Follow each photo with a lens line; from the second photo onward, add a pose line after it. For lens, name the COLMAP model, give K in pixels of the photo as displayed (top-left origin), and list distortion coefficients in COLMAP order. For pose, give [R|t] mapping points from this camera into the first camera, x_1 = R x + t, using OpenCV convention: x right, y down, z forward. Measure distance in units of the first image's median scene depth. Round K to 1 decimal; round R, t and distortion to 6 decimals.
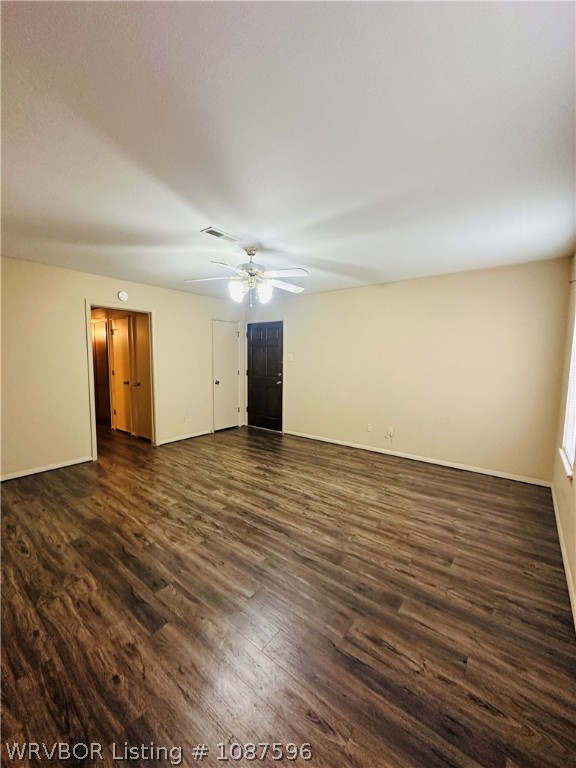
lens RADIAL K [[307.5, 0, 285.2], [0, 307.5, 383.0], [0, 0, 1]] dist [-0.001804, 0.000231]
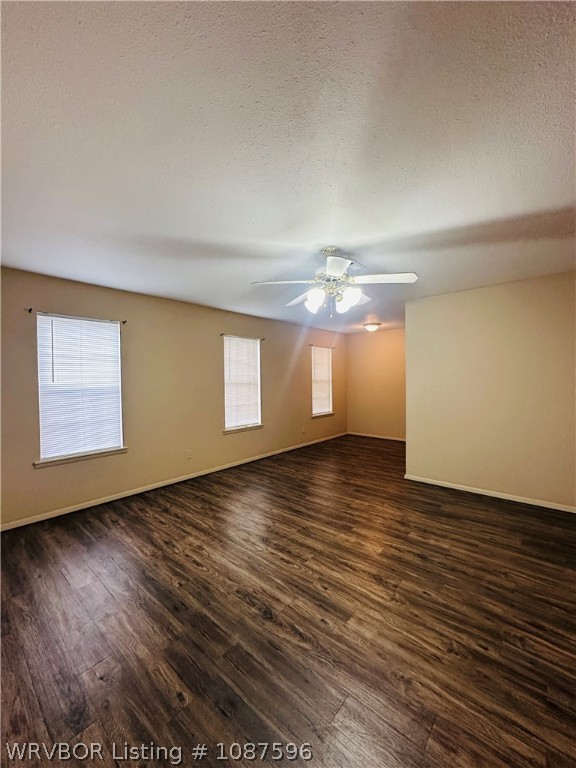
lens RADIAL K [[307.5, 0, 287.5], [0, 307.5, 384.5], [0, 0, 1]] dist [-0.001804, 0.000231]
pose [[-0.999088, -0.002912, 0.042600, -0.027991], [0.001404, 0.994892, 0.100940, -0.154840], [-0.042676, 0.100907, -0.993980, 1.869031]]
